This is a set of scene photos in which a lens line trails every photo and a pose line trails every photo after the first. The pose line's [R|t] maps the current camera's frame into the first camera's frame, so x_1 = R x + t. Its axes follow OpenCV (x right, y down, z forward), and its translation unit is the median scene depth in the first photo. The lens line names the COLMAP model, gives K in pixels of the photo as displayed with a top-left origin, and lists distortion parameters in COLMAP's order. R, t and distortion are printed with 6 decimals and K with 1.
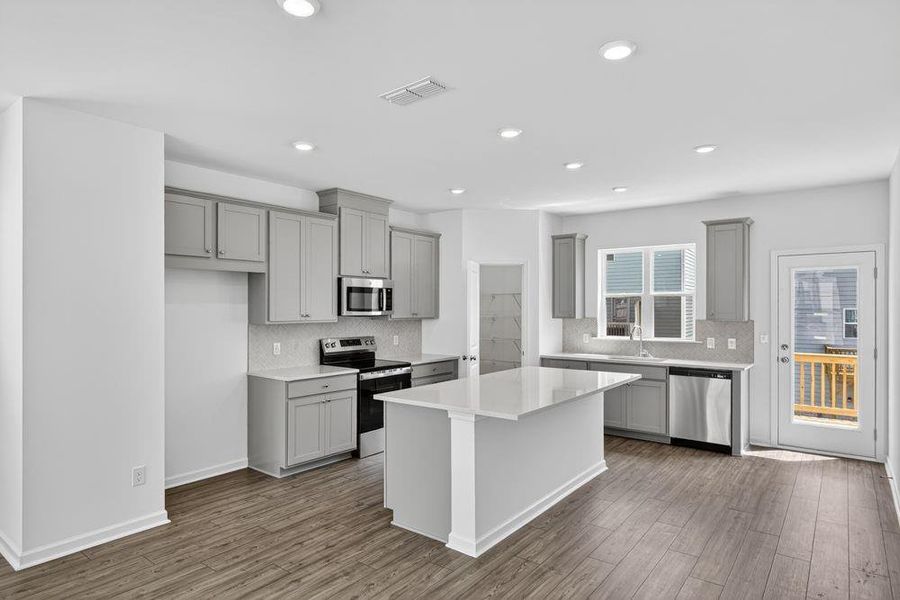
lens RADIAL K [[514.4, 0, 449.2], [0, 514.4, 305.4], [0, 0, 1]] dist [0.002834, 0.000307]
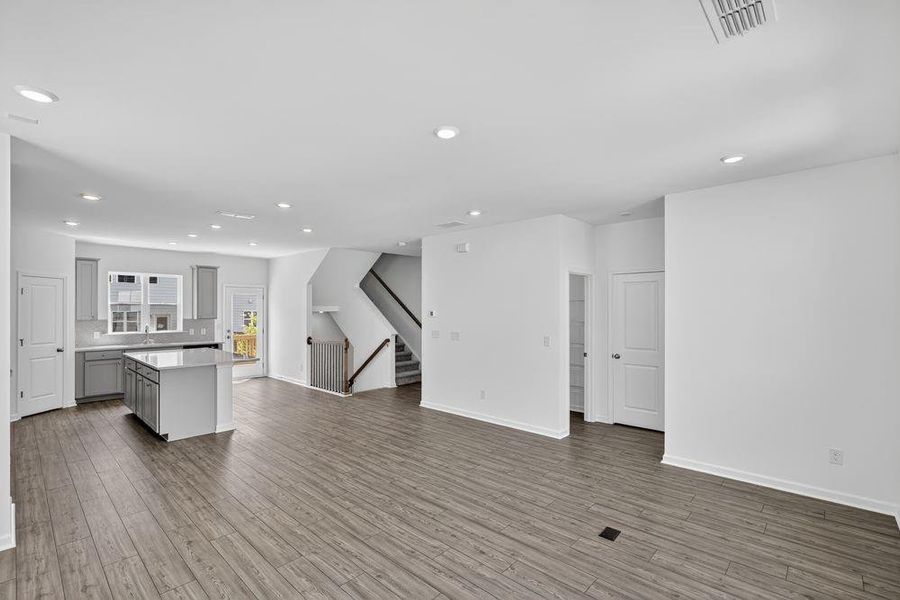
lens RADIAL K [[402.1, 0, 449.7], [0, 402.1, 305.7], [0, 0, 1]] dist [-0.002916, 0.000012]
pose [[0.083284, 0.010524, 0.996470, -0.860705], [-0.005080, 0.999936, -0.010136, -0.009280], [-0.996513, -0.004218, 0.083332, -0.019770]]
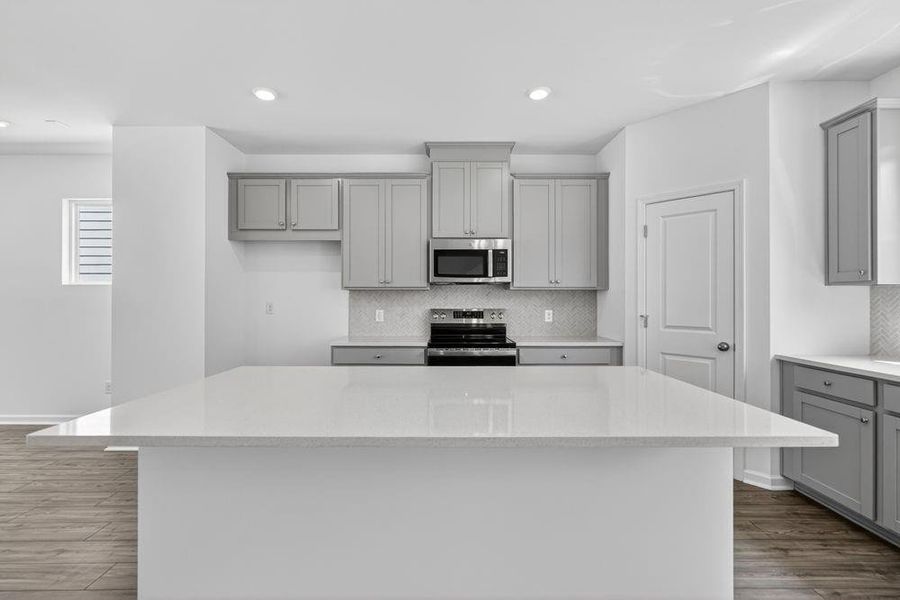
lens RADIAL K [[402.1, 0, 447.7], [0, 402.1, 298.7], [0, 0, 1]] dist [-0.002916, 0.000012]
pose [[0.615218, 0.000843, -0.788356, 0.345499], [0.003380, 0.999987, 0.003706, 0.043308], [0.788349, -0.004945, 0.615208, 0.557915]]
